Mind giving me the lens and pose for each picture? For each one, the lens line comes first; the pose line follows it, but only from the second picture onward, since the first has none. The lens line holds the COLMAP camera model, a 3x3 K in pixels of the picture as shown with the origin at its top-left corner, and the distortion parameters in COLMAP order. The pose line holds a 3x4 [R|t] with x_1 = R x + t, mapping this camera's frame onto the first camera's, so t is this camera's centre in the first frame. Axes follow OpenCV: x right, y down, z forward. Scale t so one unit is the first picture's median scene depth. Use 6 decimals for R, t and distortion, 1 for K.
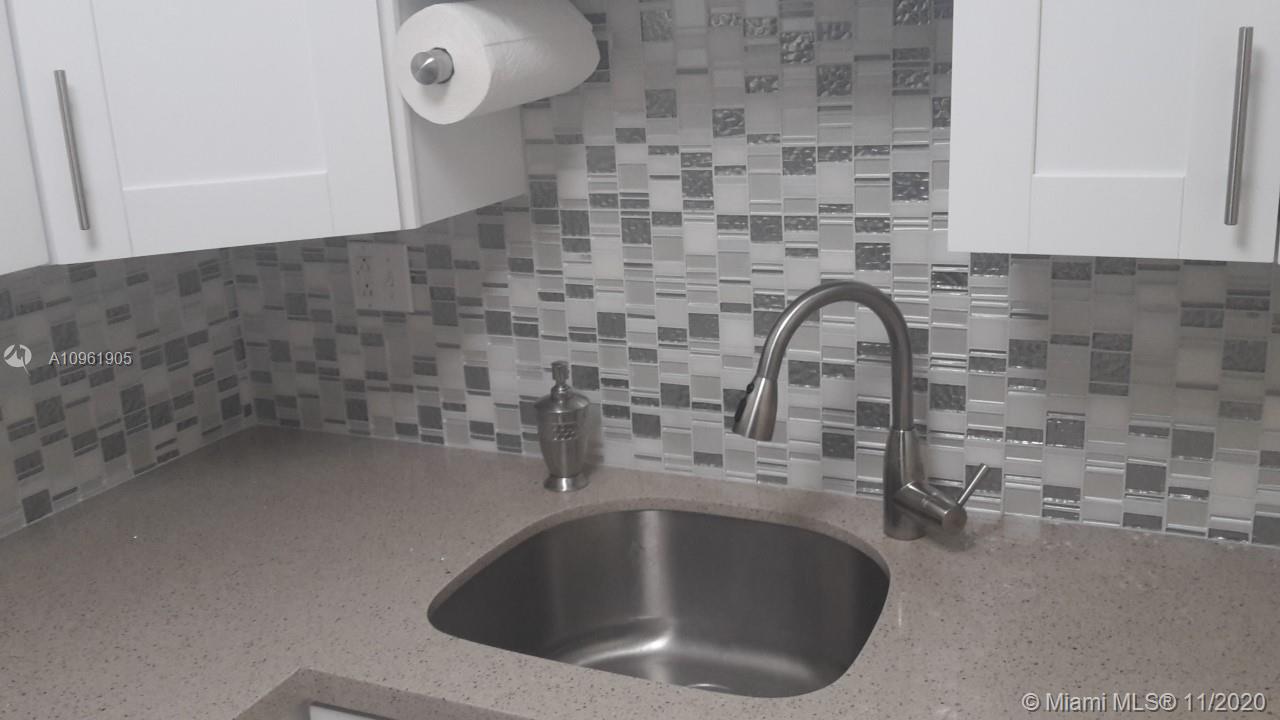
lens RADIAL K [[1181.7, 0, 643.2], [0, 1181.7, 347.4], [0, 0, 1]] dist [0.032927, 0.000000]
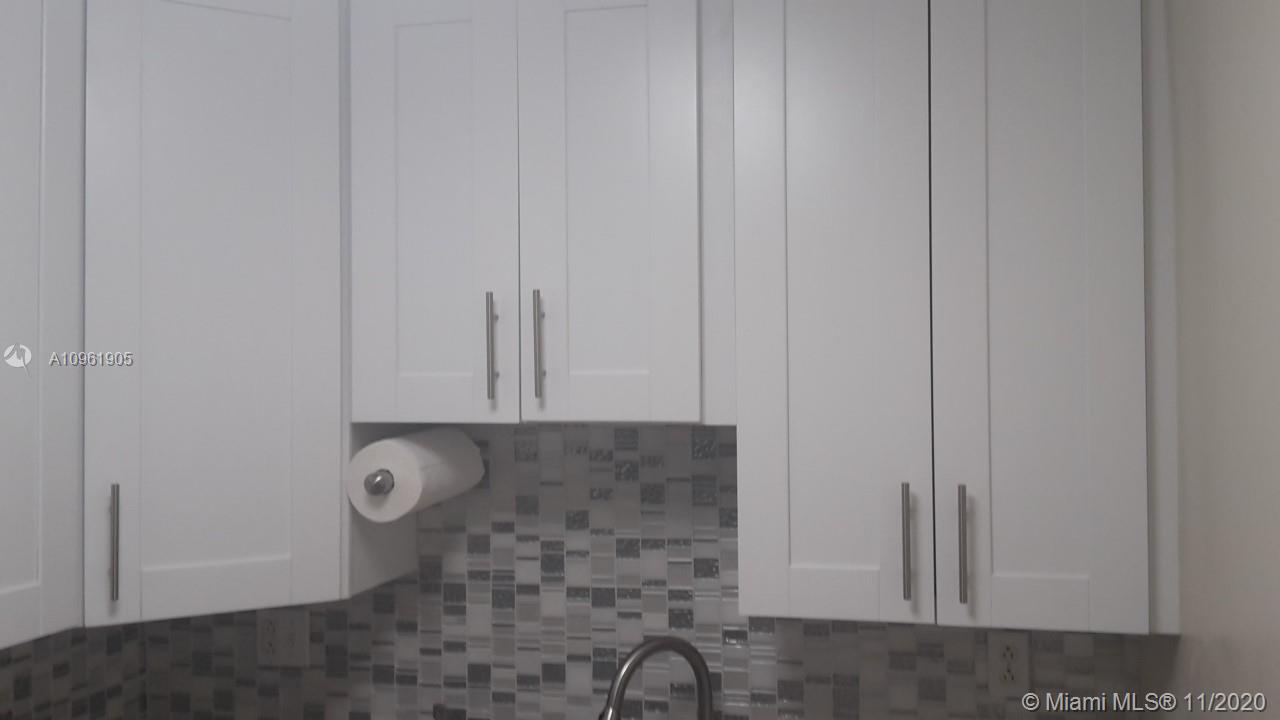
lens RADIAL K [[1181.7, 0, 642.6], [0, 1181.7, 357.9], [0, 0, 1]] dist [0.032927, 0.000000]
pose [[0.980285, 0.042800, 0.192899, -0.127847], [0.015161, 0.957086, -0.289406, 0.030820], [-0.197007, 0.286625, 0.937568, -0.372241]]
